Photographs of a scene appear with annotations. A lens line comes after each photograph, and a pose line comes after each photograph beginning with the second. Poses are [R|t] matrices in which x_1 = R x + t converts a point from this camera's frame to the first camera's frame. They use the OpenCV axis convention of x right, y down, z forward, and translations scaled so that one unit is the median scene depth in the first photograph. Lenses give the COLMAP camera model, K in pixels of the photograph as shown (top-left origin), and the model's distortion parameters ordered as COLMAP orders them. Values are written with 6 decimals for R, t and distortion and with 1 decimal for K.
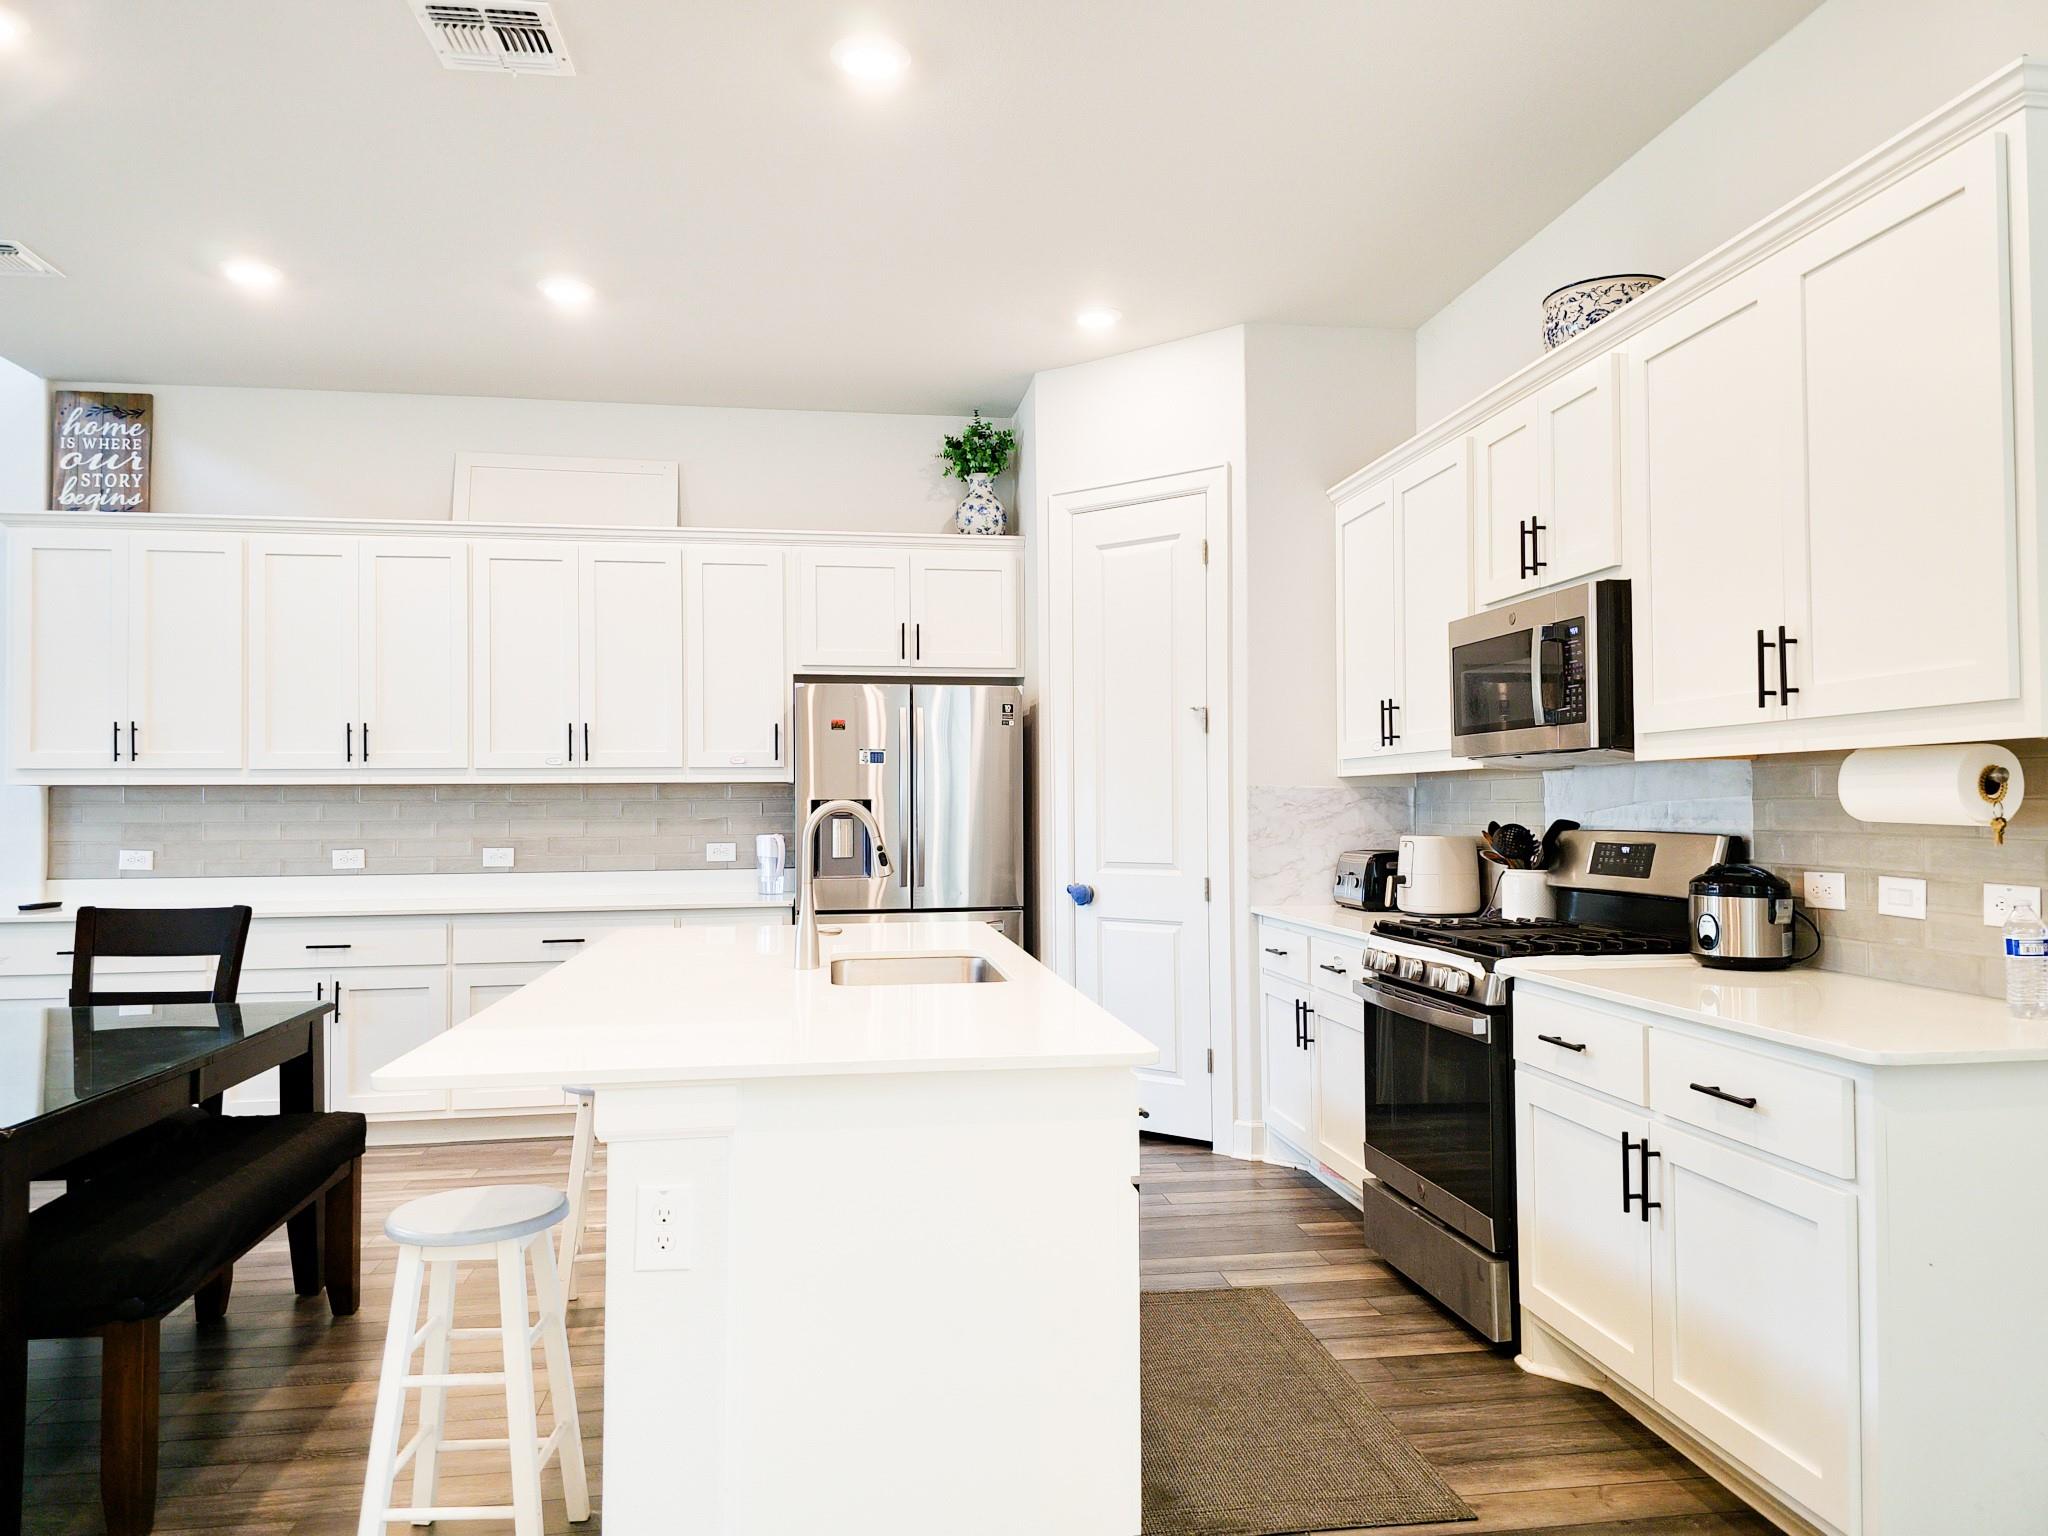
lens RADIAL K [[1382.3, 0, 1031.9], [0, 1382.3, 782.1], [0, 0, 1]] dist [0.060317, -0.060148]
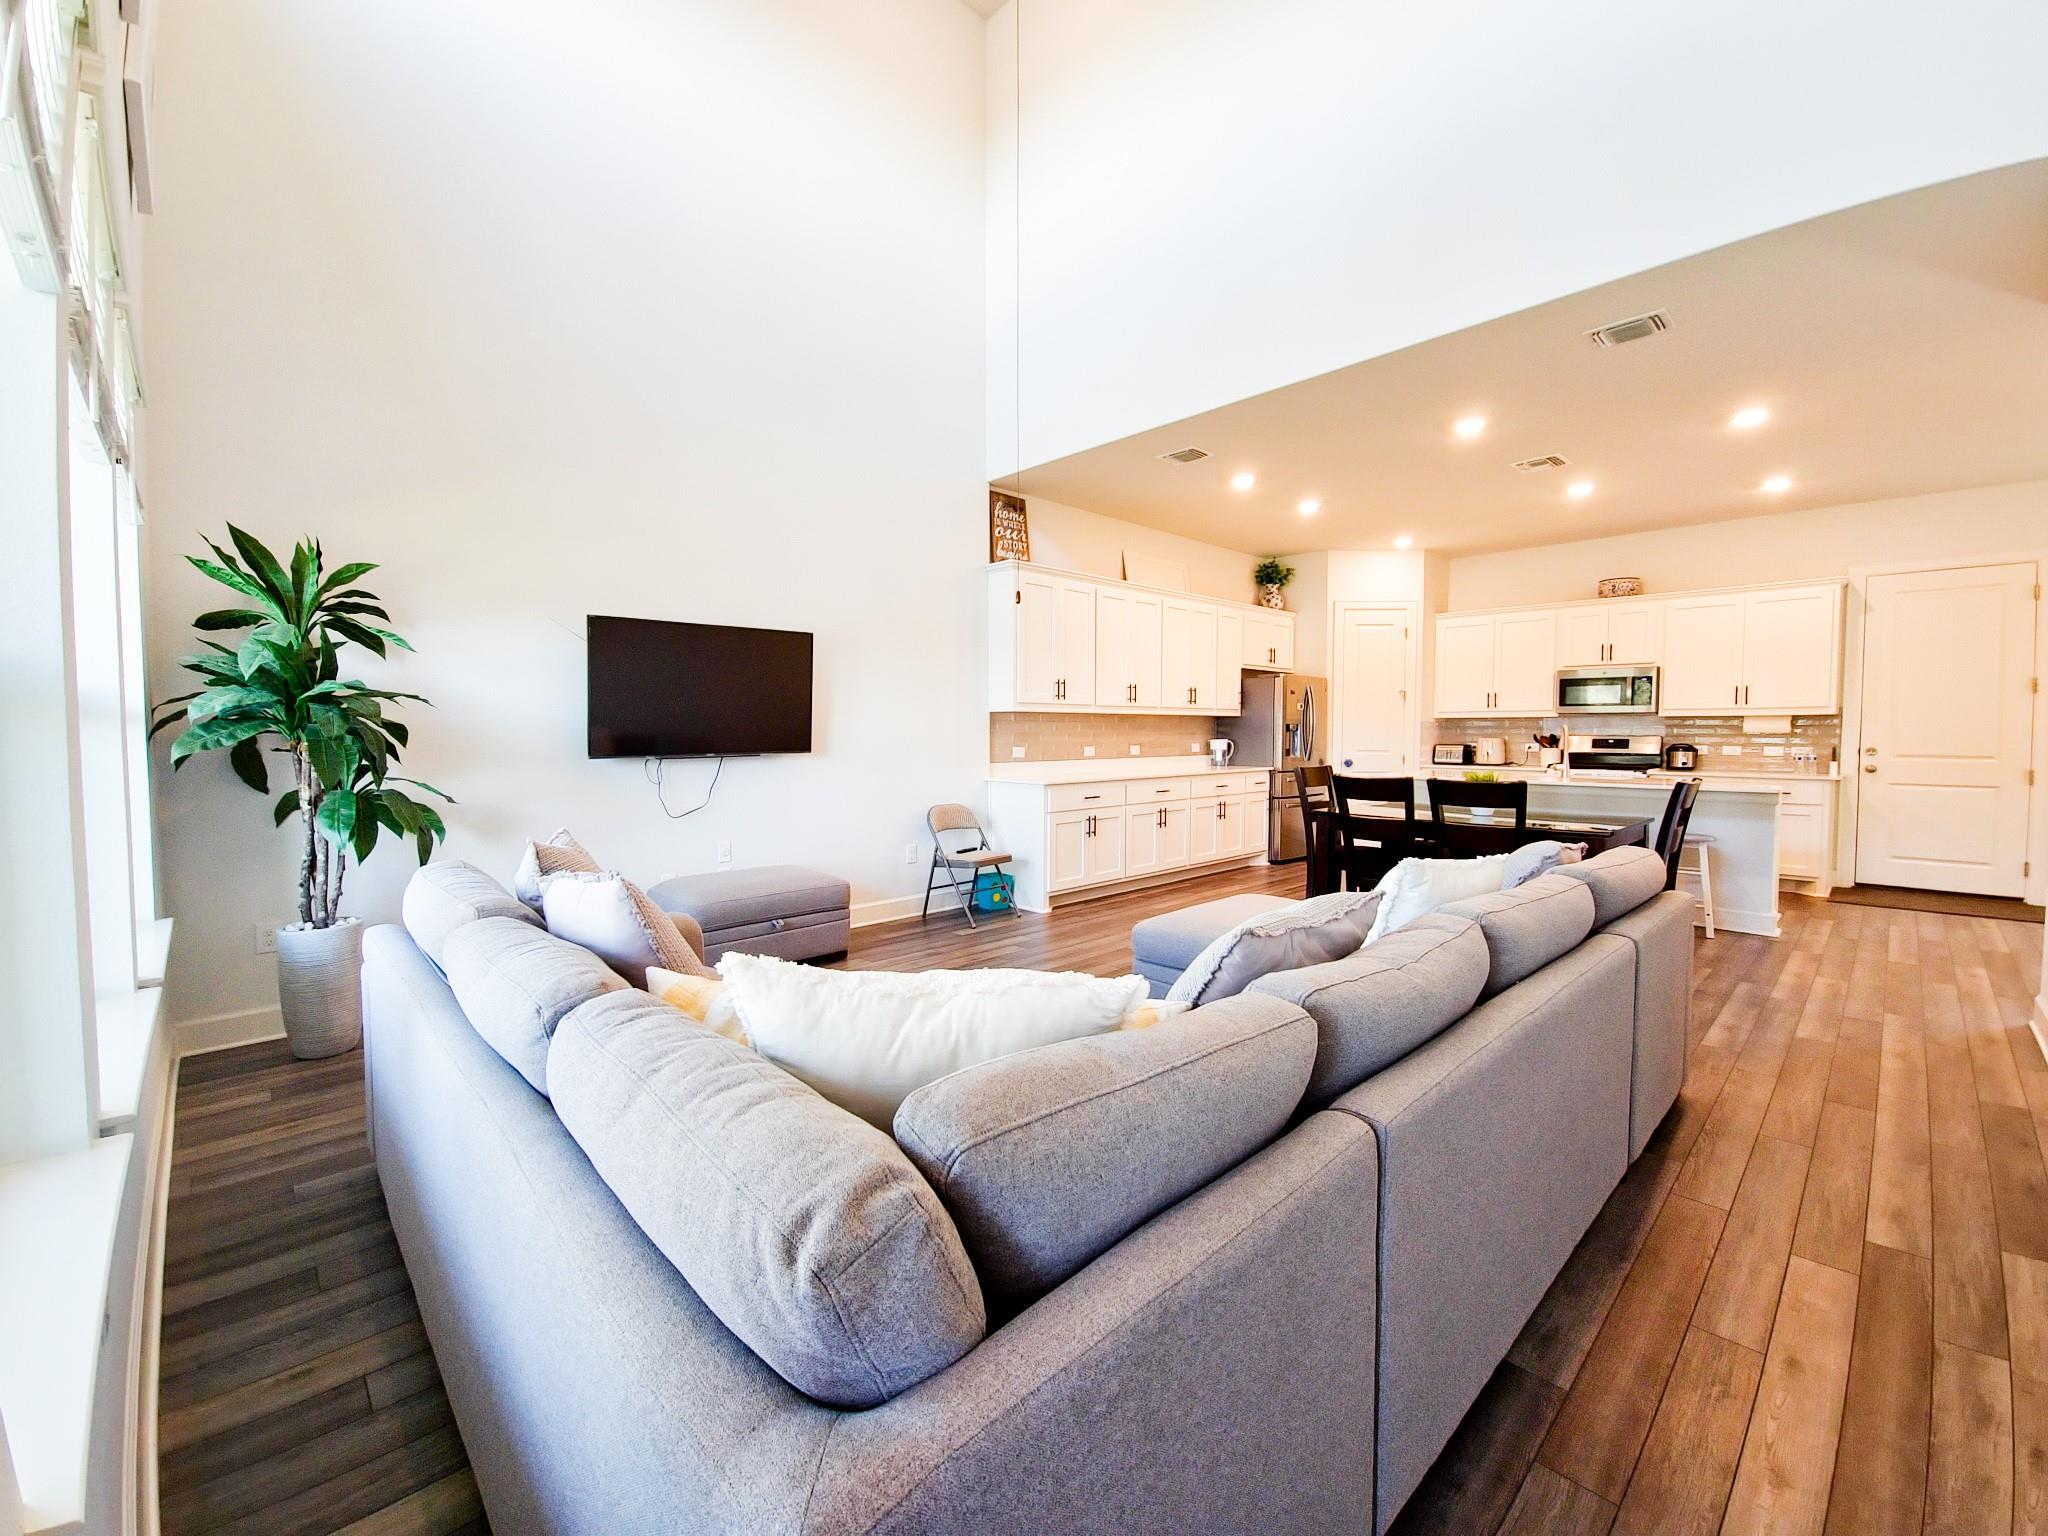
lens RADIAL K [[840.3, 0, 1022.1], [0, 840.3, 764.1], [0, 0, 1]] dist [0.006084, -0.004870]
pose [[0.817360, -0.016781, 0.575883, -1.291685], [-0.015827, 0.998544, 0.051560, 0.013548], [-0.575910, -0.051258, 0.815904, 0.084708]]
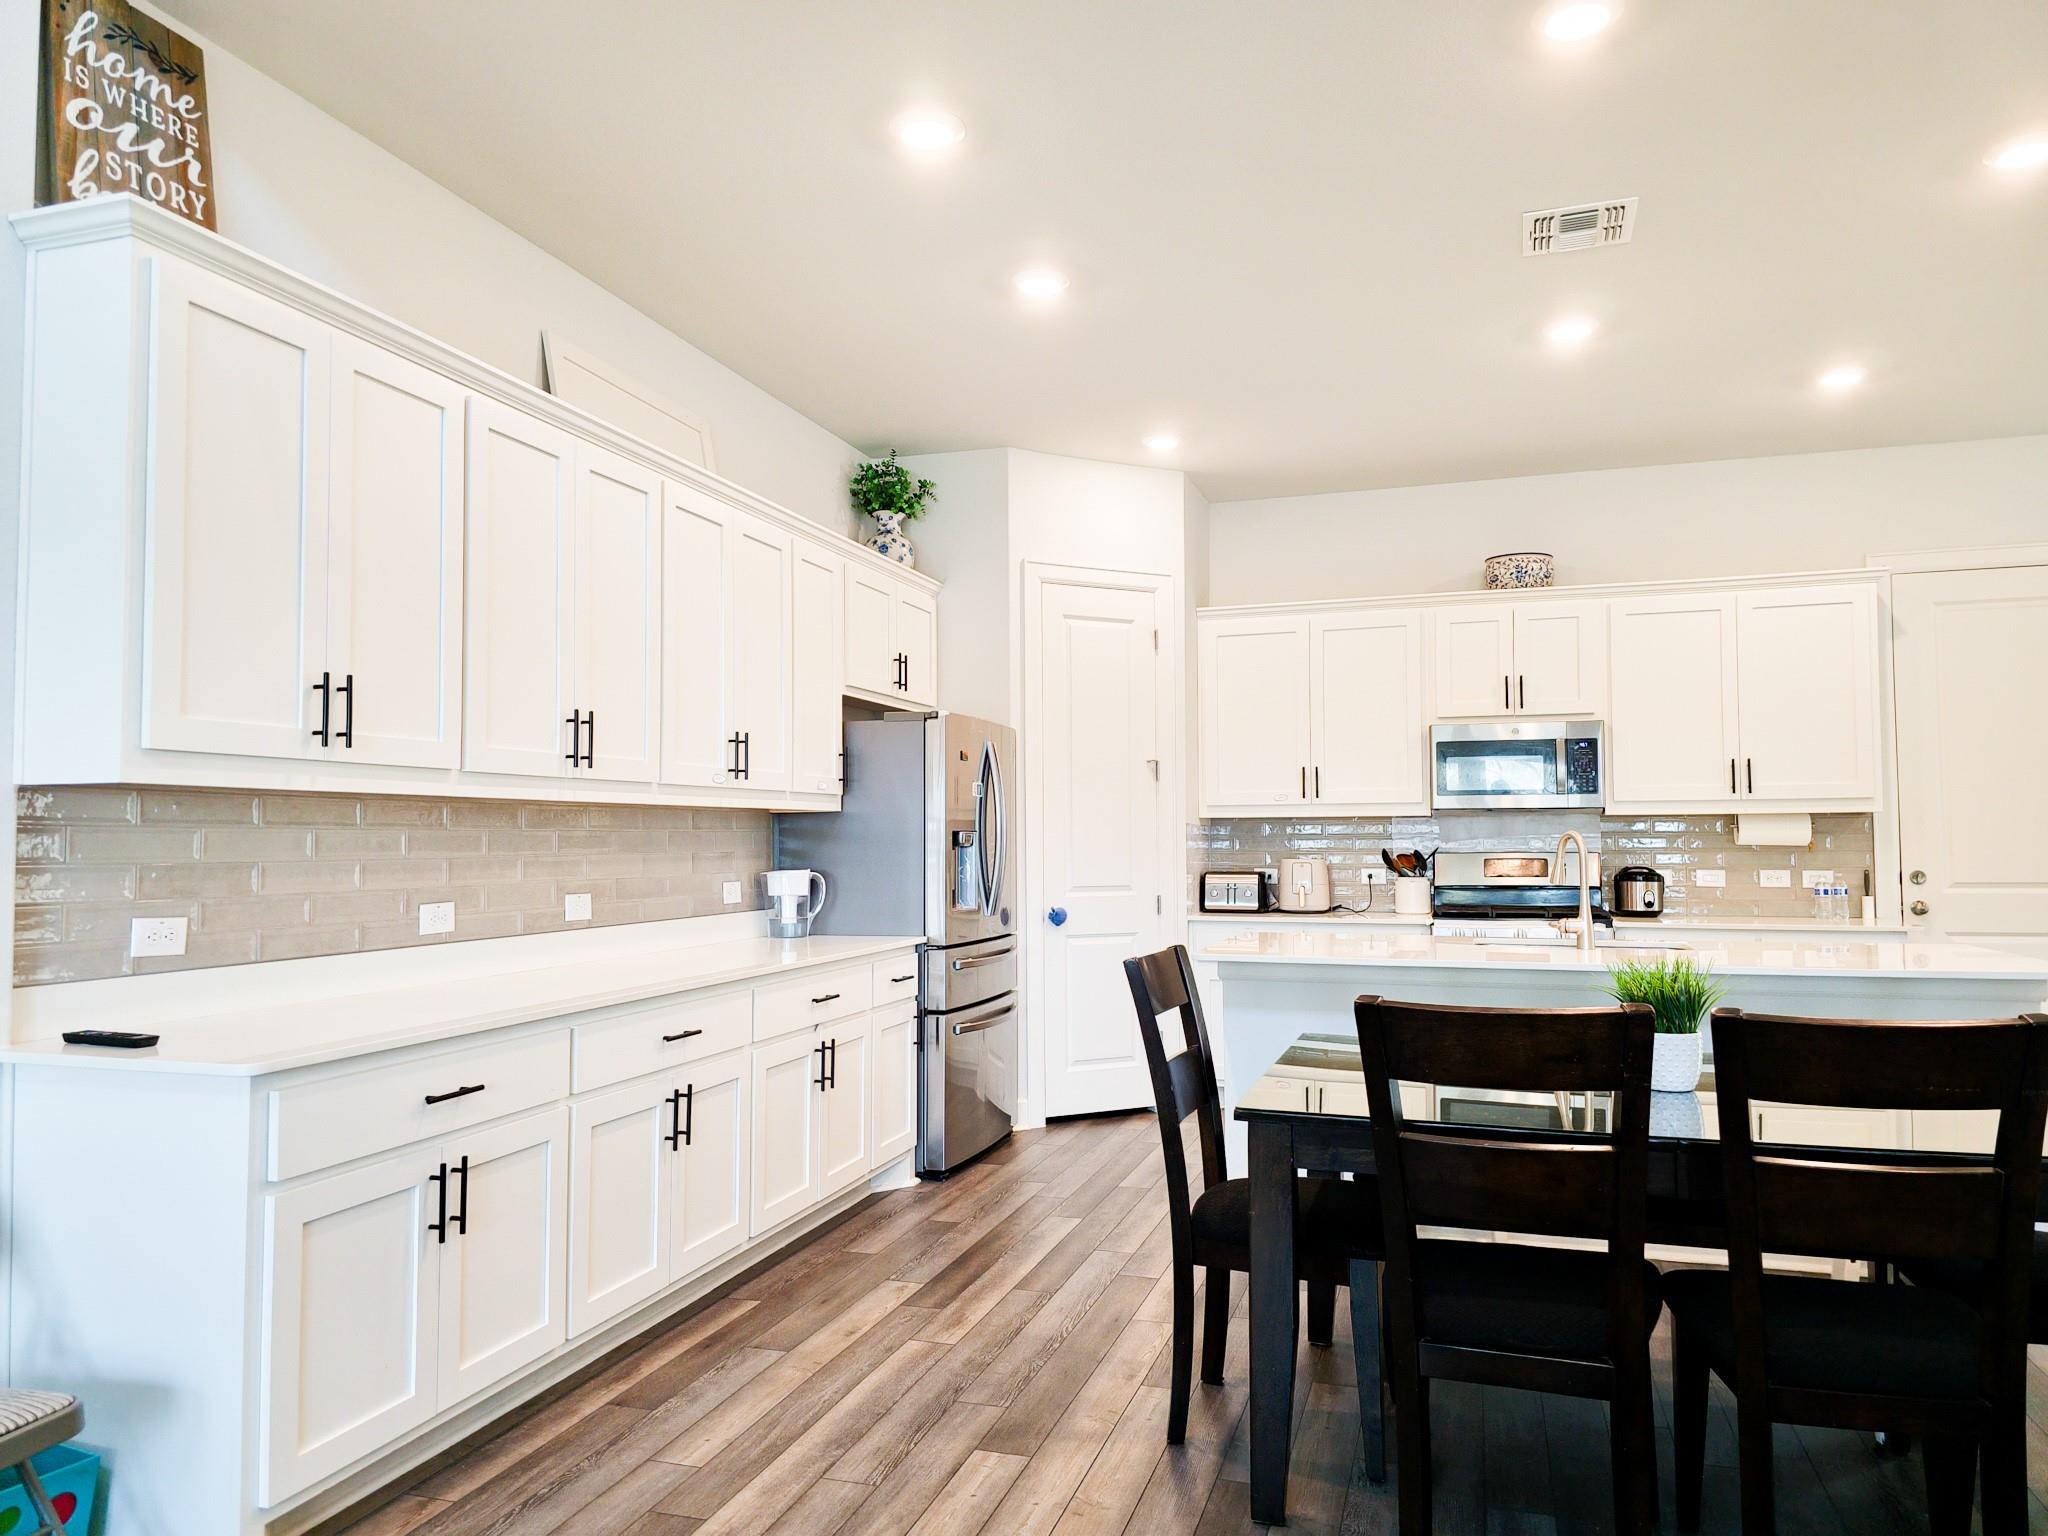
lens RADIAL K [[1382.3, 0, 1031.9], [0, 1382.3, 782.1], [0, 0, 1]] dist [0.060317, -0.060148]
pose [[0.442530, 0.041849, 0.895776, -0.964648], [-0.012734, 0.999103, -0.040385, 0.016161], [-0.896663, 0.006465, 0.442666, 0.496117]]
